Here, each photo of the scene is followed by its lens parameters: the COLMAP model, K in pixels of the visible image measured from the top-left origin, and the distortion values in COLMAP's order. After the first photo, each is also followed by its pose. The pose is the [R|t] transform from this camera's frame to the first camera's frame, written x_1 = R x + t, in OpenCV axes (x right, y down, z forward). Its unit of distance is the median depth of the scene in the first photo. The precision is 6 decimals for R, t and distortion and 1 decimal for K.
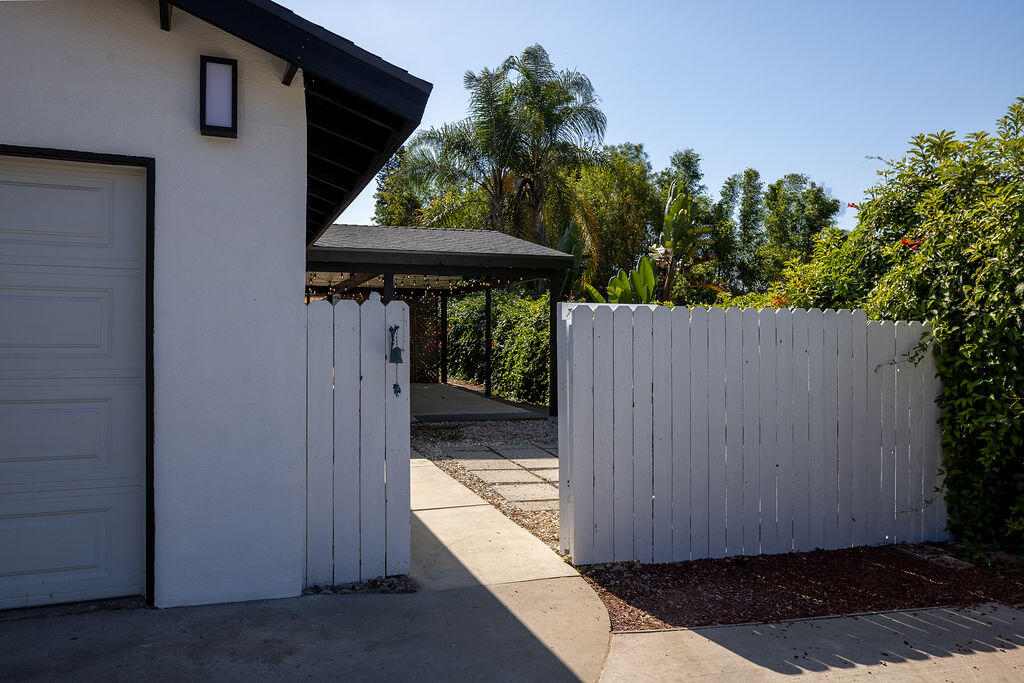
lens RADIAL K [[744.3, 0, 512.0], [0, 744.3, 341.5], [0, 0, 1]] dist [-0.004020, -0.000616]
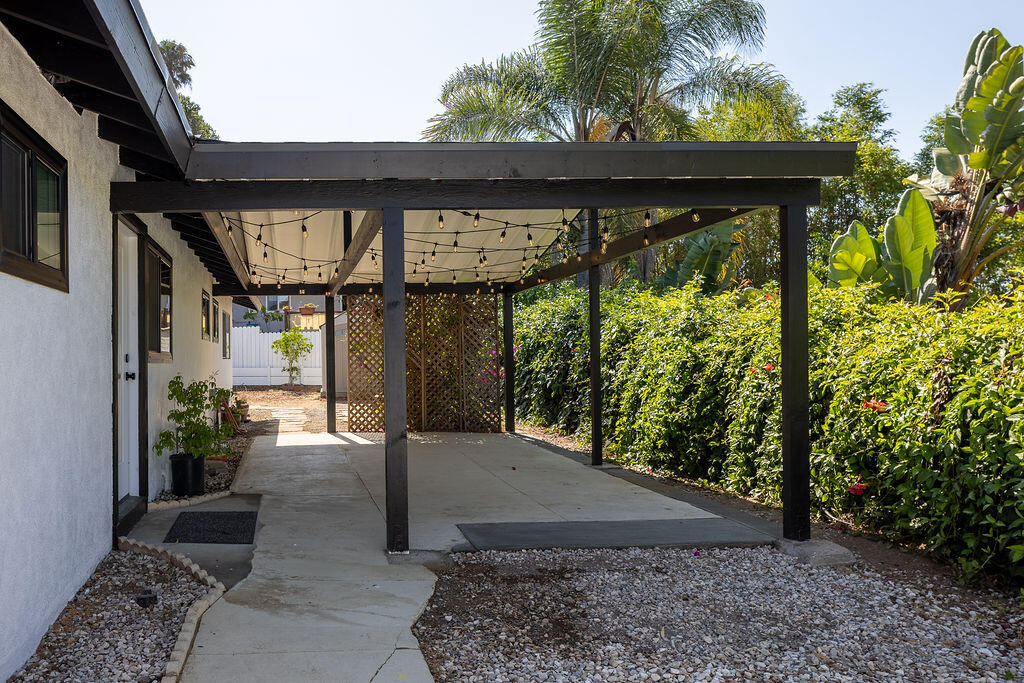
lens RADIAL K [[744.3, 0, 512.0], [0, 744.3, 341.5], [0, 0, 1]] dist [-0.004020, -0.000616]
pose [[0.997556, -0.011330, -0.068946, -0.049924], [0.008723, 0.999240, -0.037986, 0.003703], [0.069324, 0.037292, 0.996897, 0.408045]]
